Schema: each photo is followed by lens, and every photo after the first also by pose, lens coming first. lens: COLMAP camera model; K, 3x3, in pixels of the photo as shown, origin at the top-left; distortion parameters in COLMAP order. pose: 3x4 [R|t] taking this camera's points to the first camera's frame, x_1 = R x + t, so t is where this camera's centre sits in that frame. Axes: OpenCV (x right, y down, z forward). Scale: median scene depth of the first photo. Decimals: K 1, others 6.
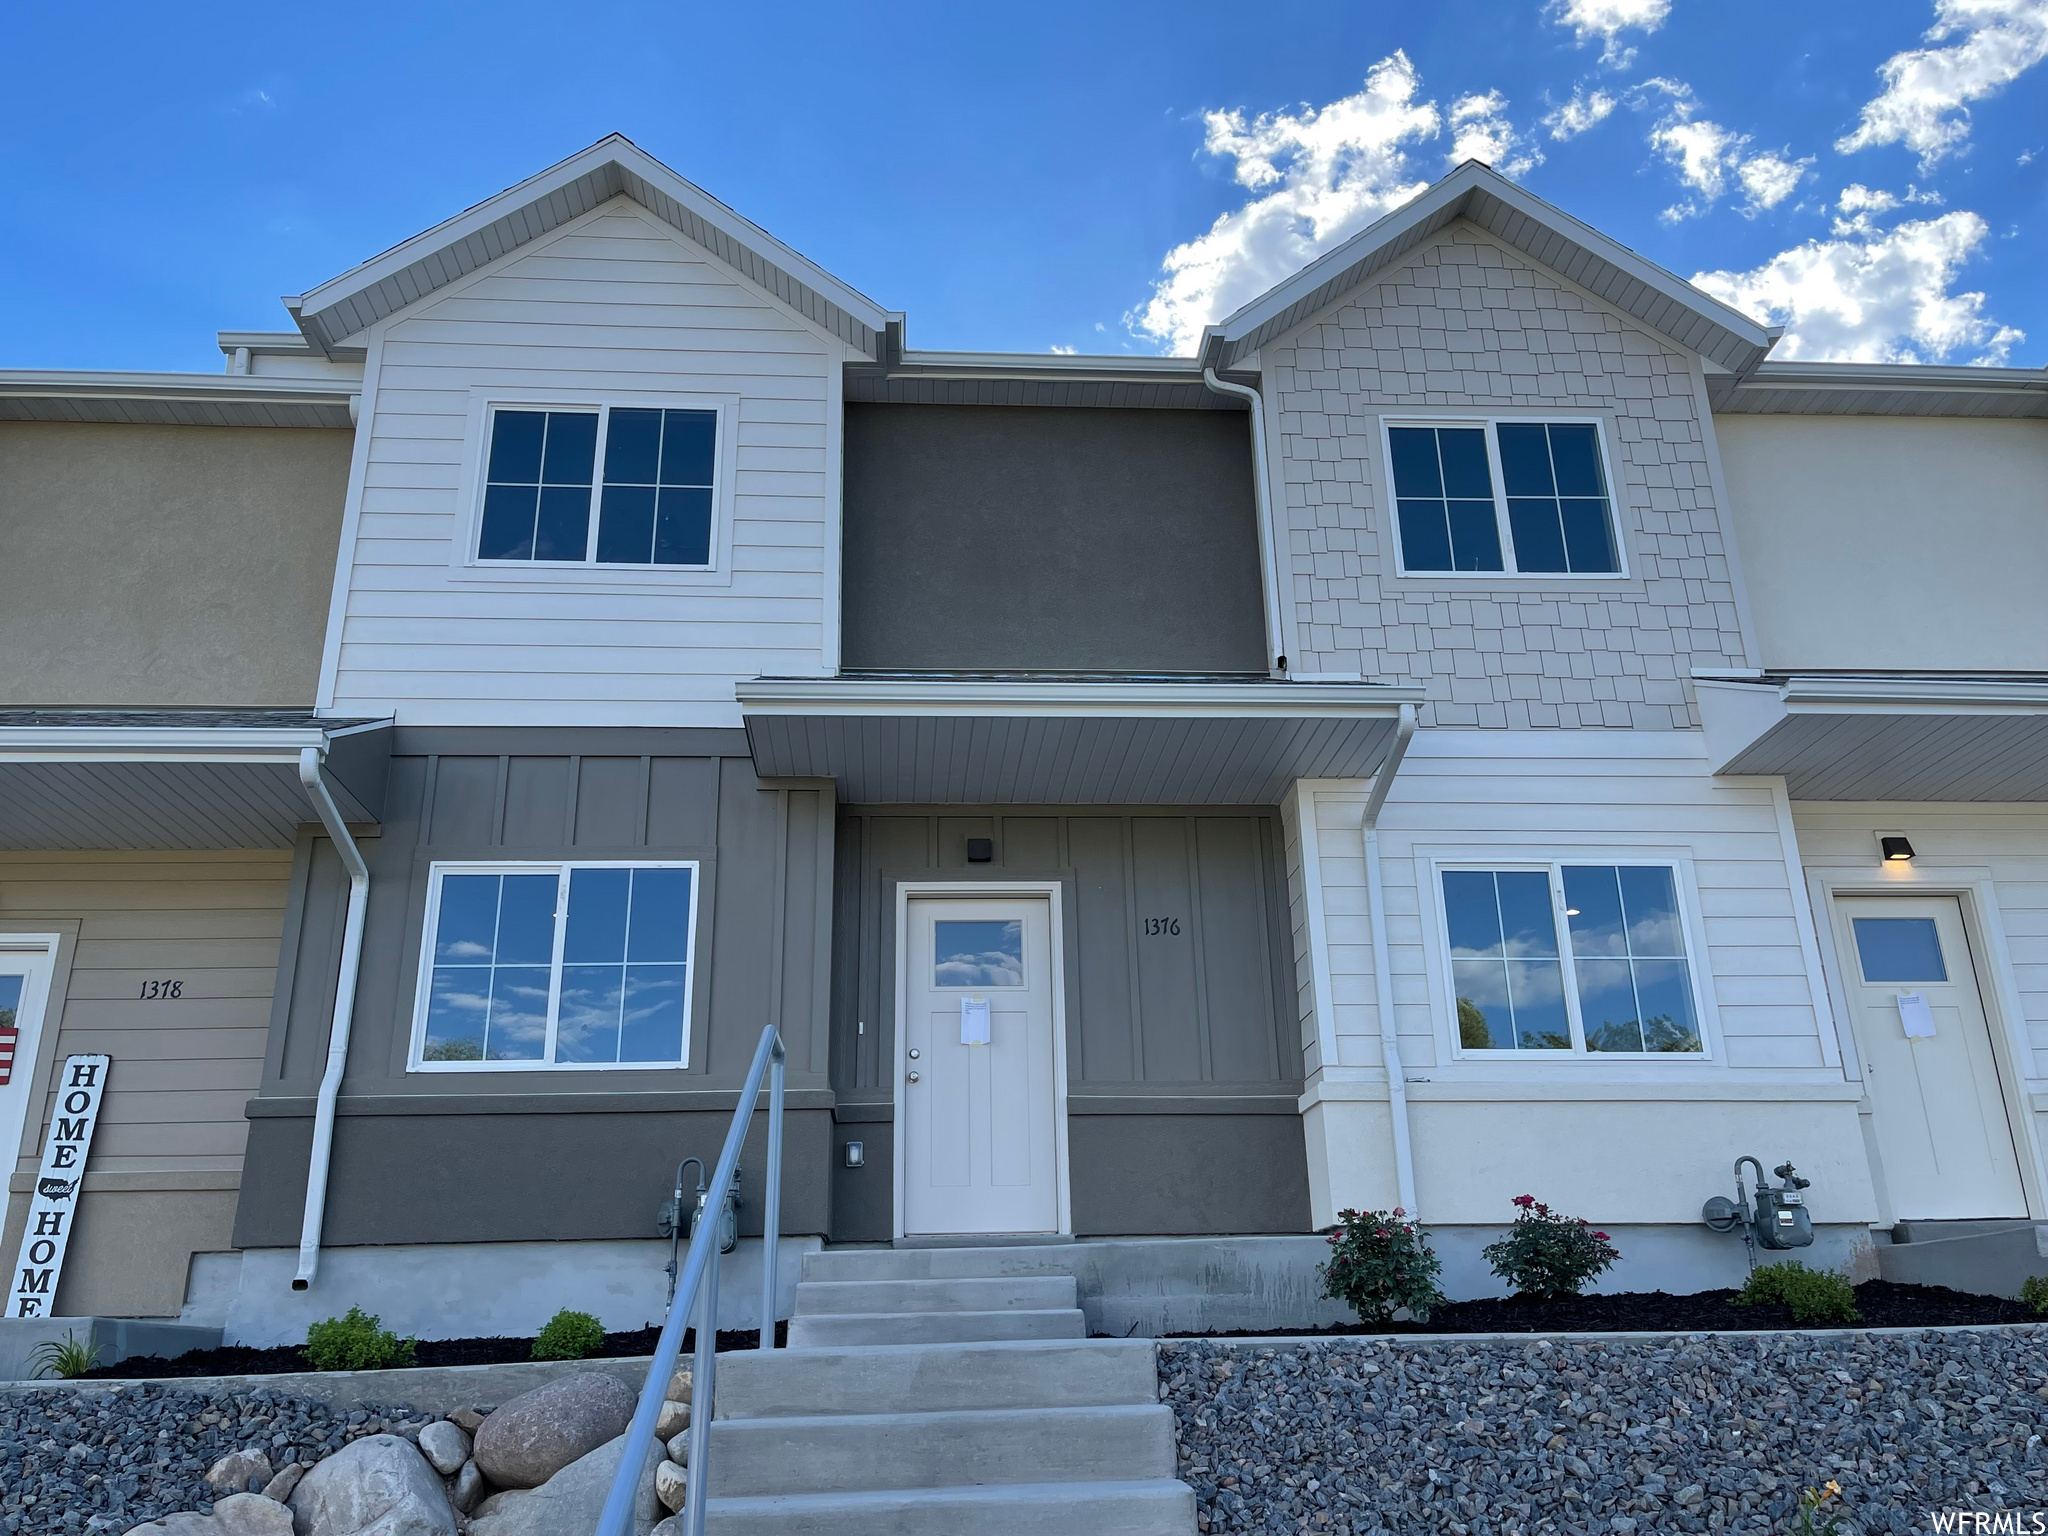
lens RADIAL K [[1592.1, 0, 1024.0], [0, 1592.1, 768.0], [0, 0, 1]] dist [0.070092, 0.003381]
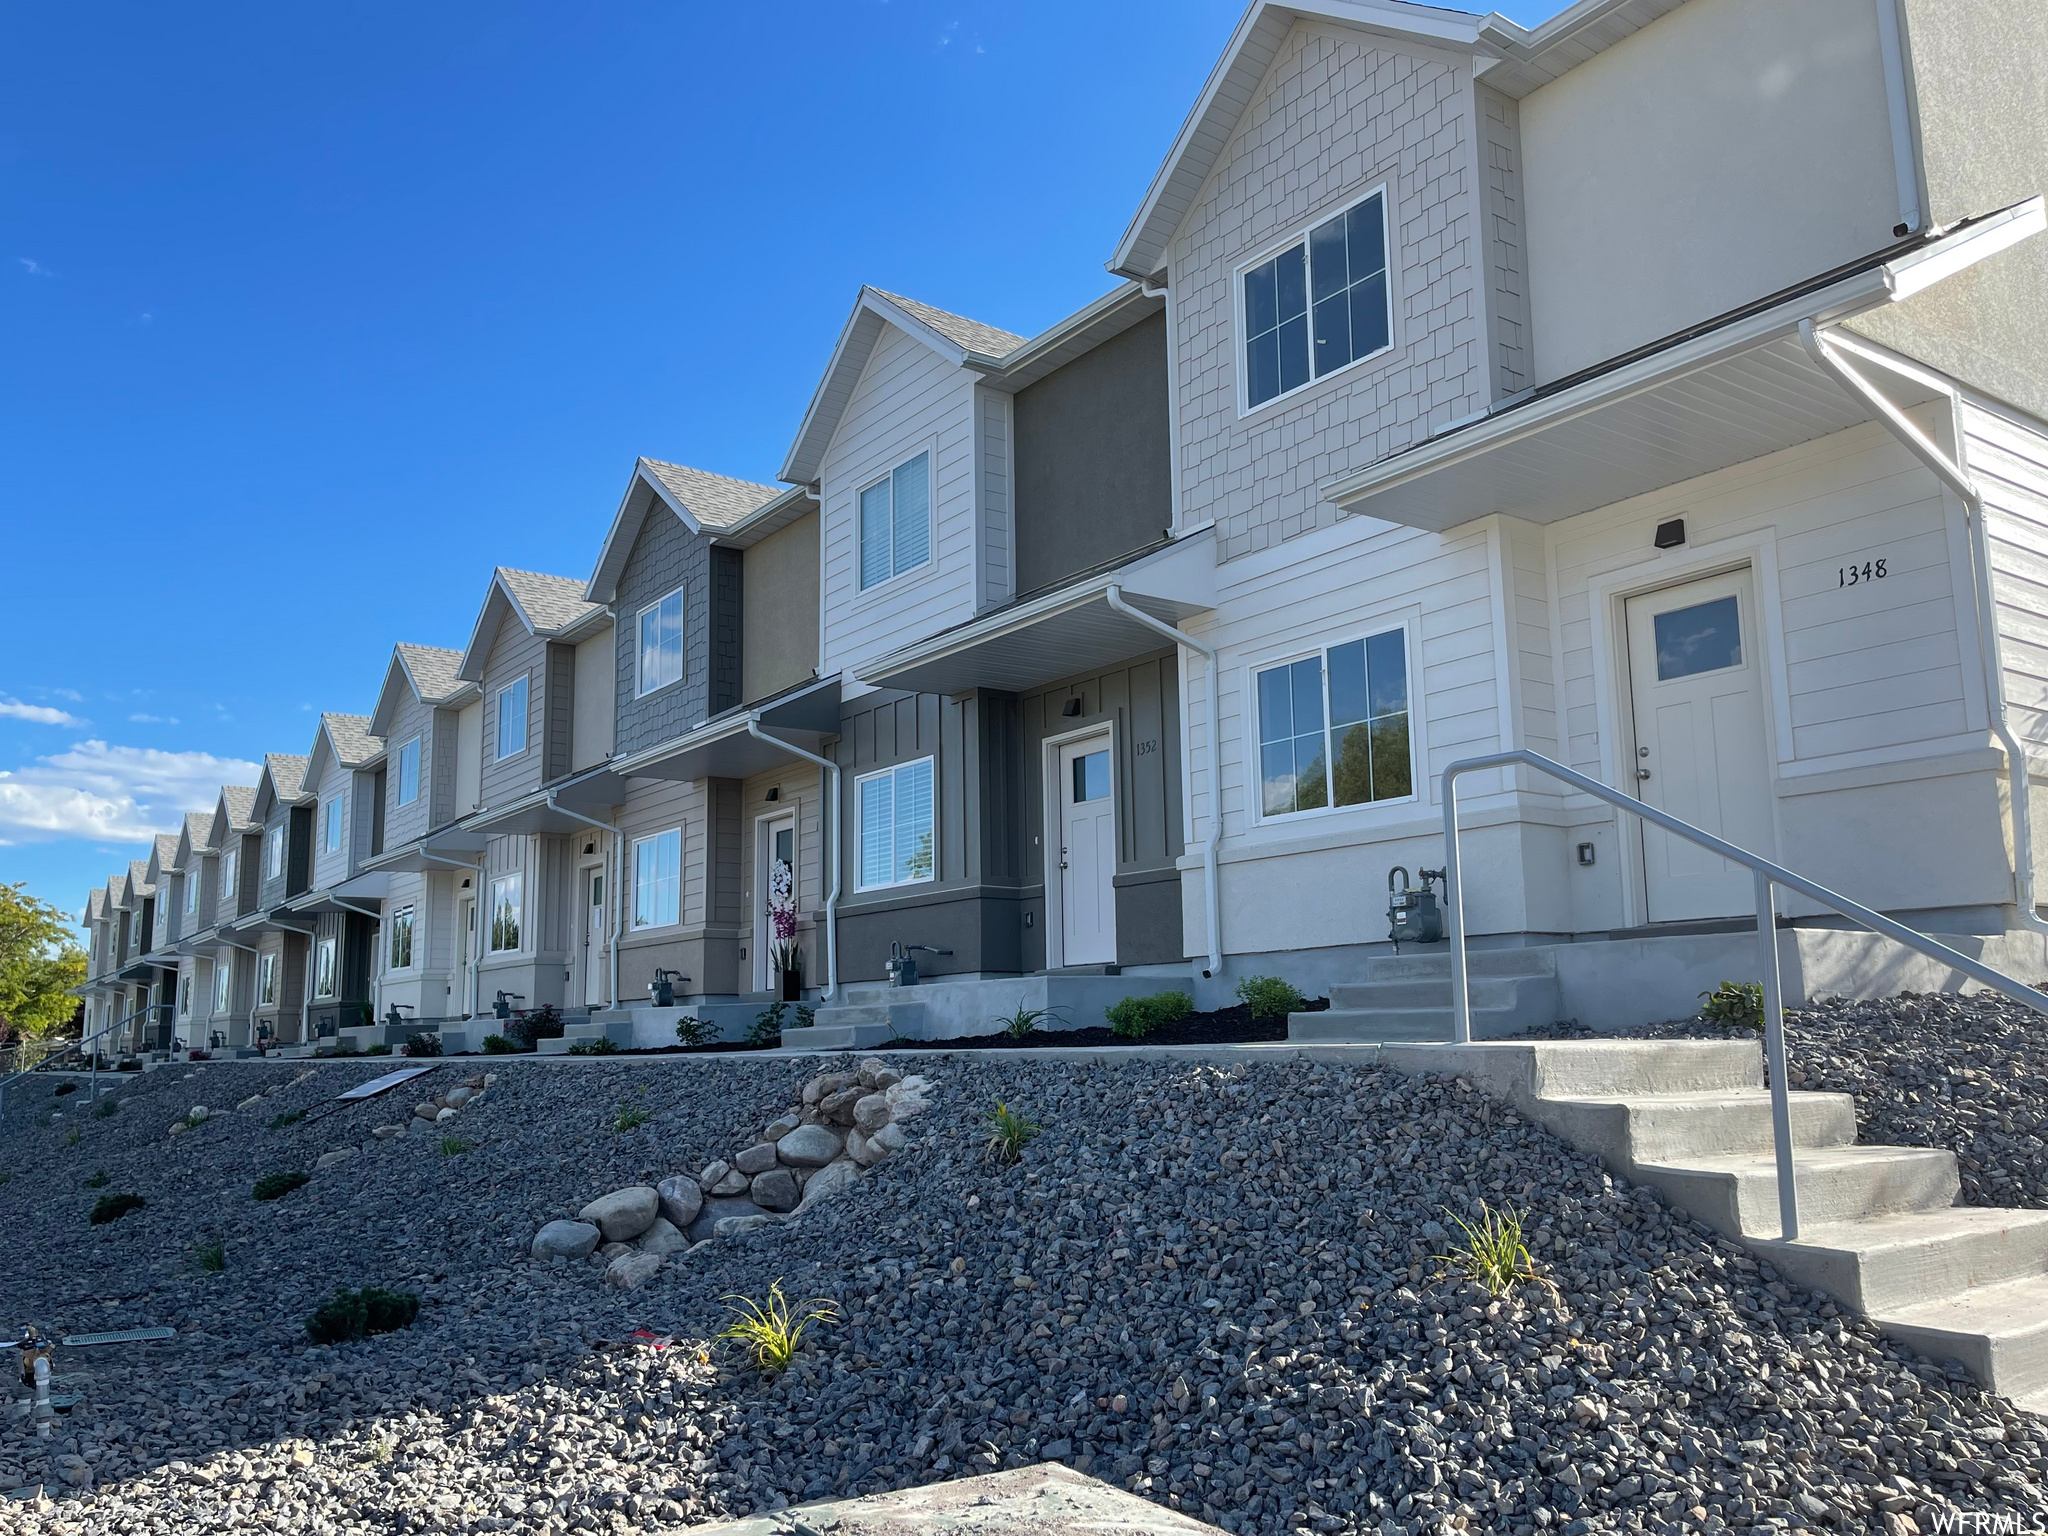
lens RADIAL K [[1609.4, 0, 1024.0], [0, 1609.4, 768.0], [0, 0, 1]] dist [0.036396, -0.015986]
pose [[0.520388, -0.127768, -0.844317, 0.760638], [0.299857, 0.953120, 0.040582, 0.019277], [0.799551, -0.274293, 0.534304, 0.116181]]
